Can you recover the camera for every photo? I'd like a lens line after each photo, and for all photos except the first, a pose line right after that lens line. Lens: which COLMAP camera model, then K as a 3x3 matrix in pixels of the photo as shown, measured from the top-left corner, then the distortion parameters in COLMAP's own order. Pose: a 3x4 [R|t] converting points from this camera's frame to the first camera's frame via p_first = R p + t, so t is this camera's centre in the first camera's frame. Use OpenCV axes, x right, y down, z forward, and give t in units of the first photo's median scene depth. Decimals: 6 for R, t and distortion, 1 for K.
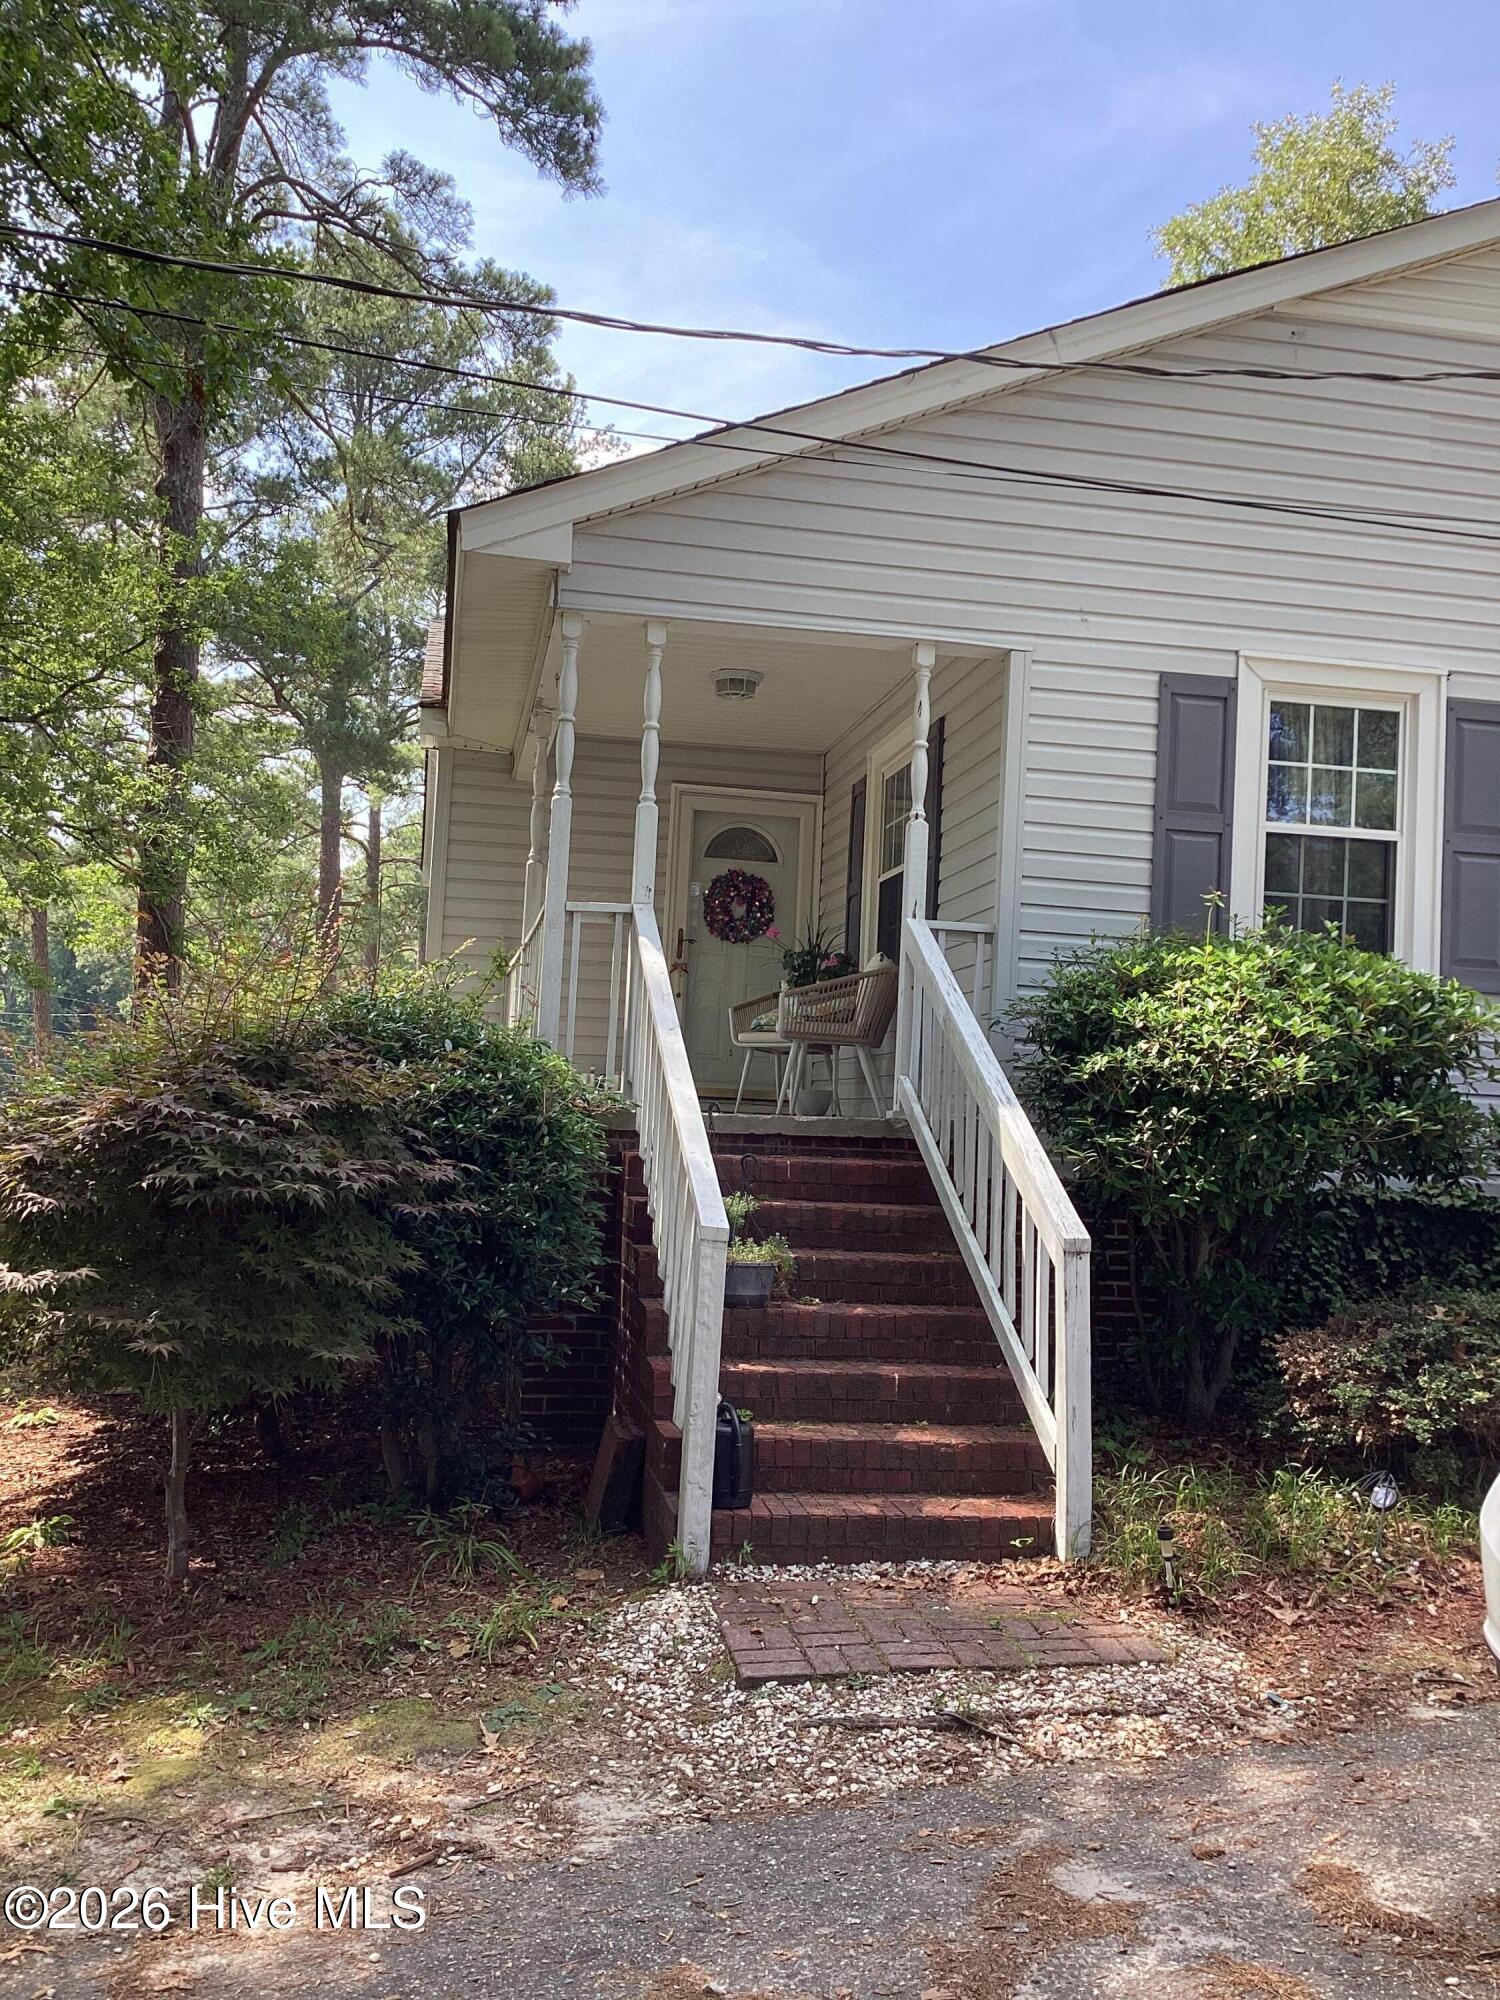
lens RADIAL K [[1820.3, 0, 746.0], [0, 1820.3, 1000.1], [0, 0, 1]] dist [0.007505, 0.000000]
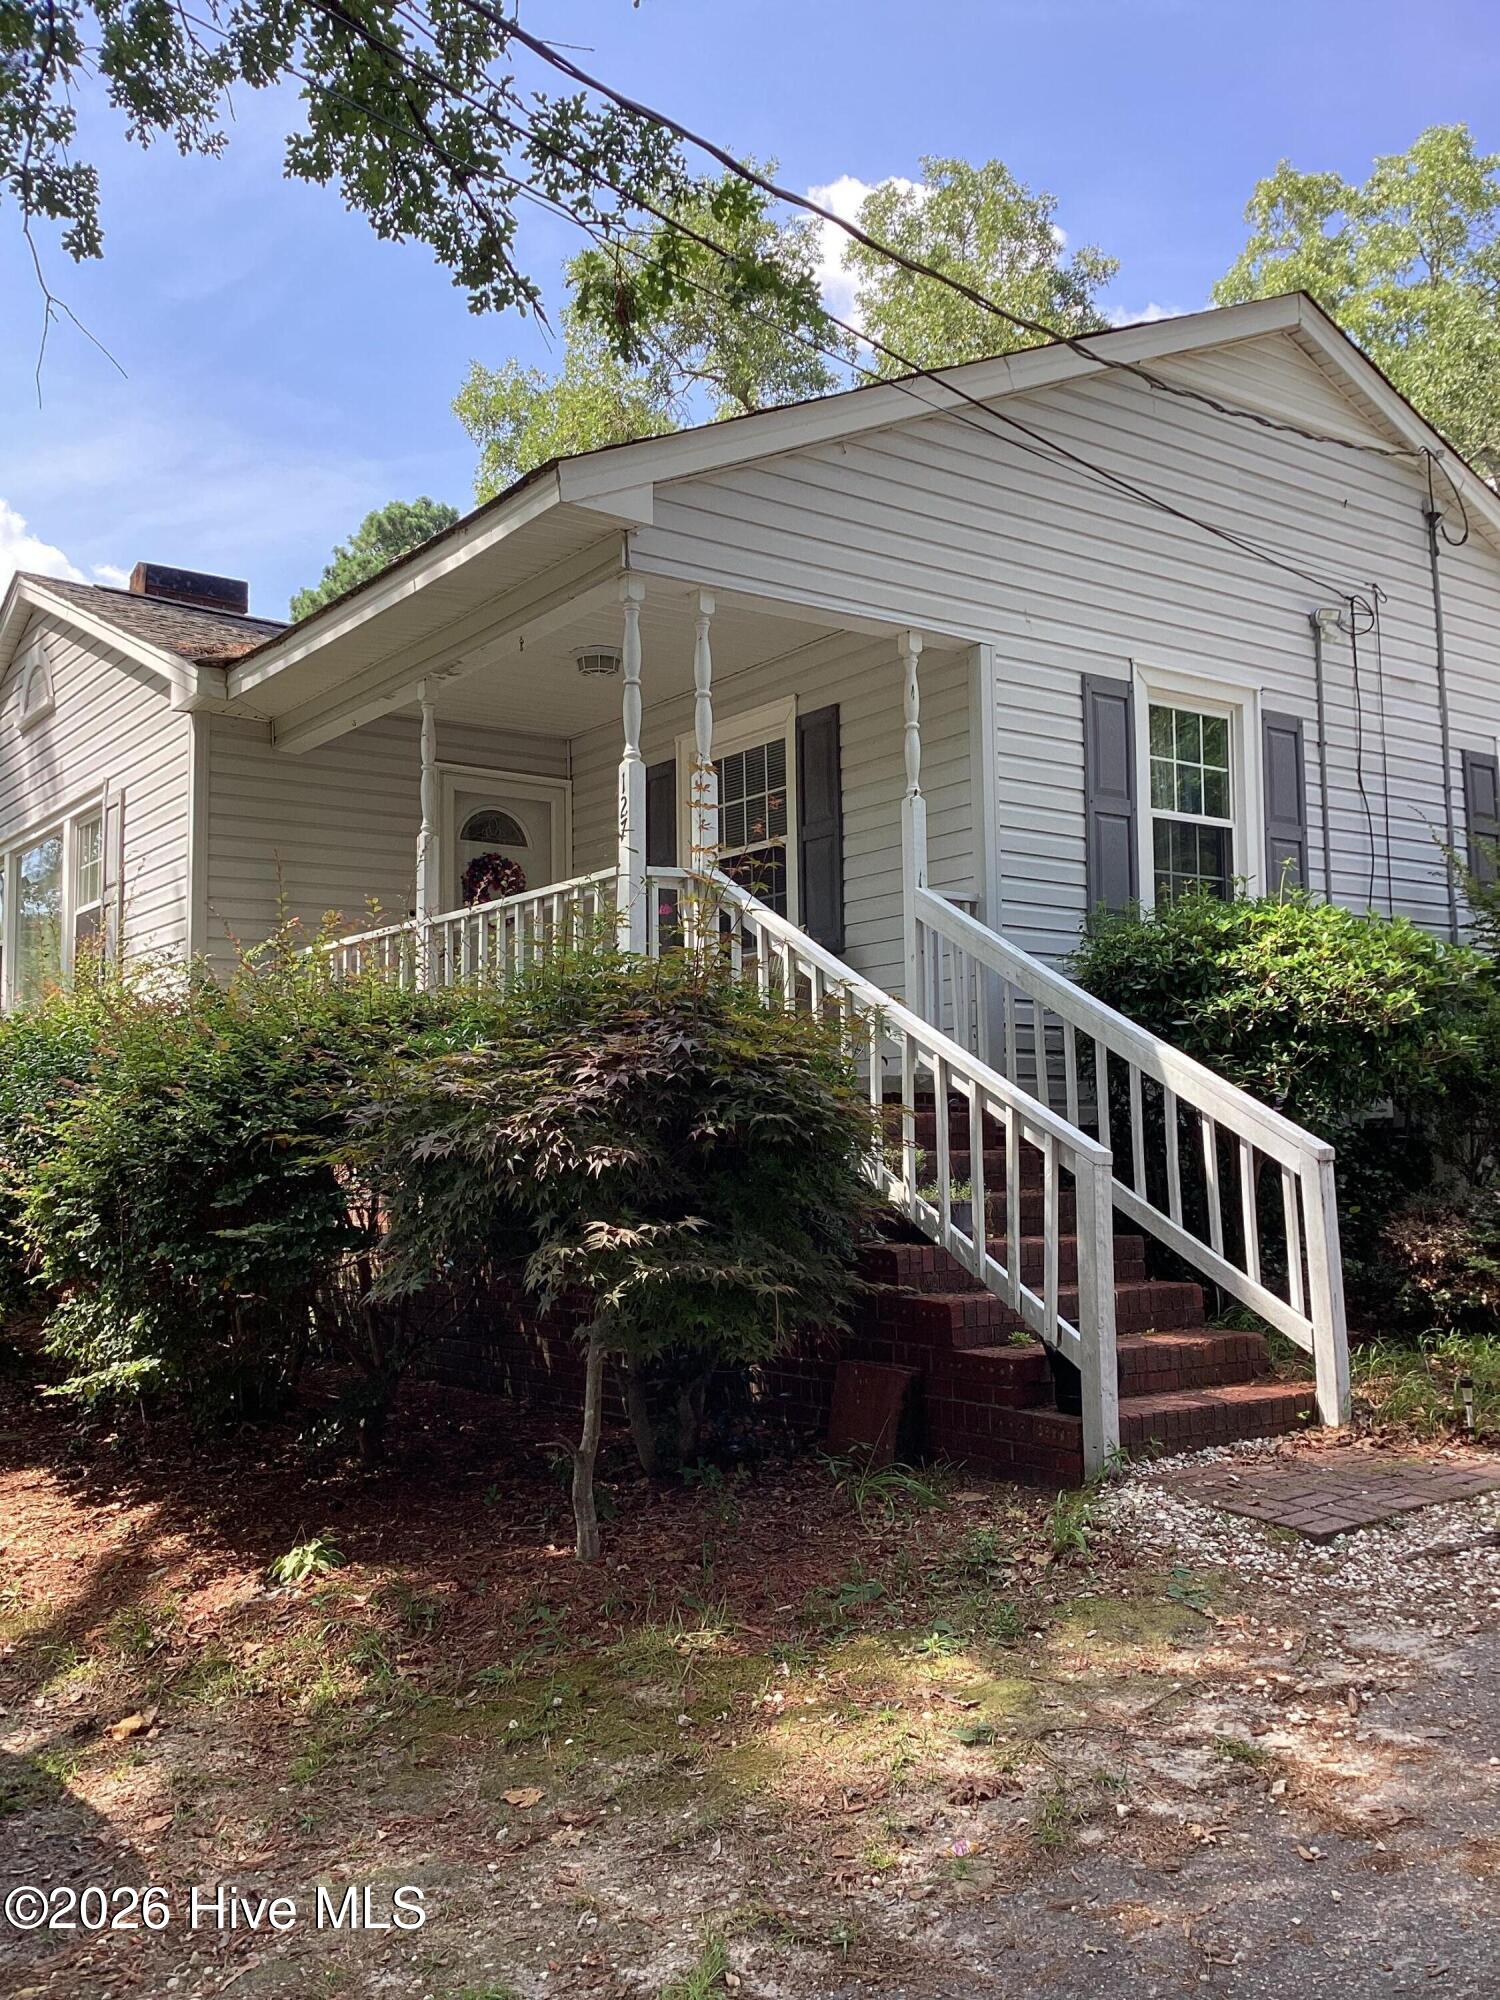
lens RADIAL K [[1820.3, 0, 743.0], [0, 1820.3, 999.9], [0, 0, 1]] dist [0.007505, 0.000000]
pose [[0.898060, -0.016992, 0.439544, -0.479089], [0.022004, 0.999738, -0.006308, 0.026011], [-0.439321, 0.015337, 0.898199, 0.087236]]
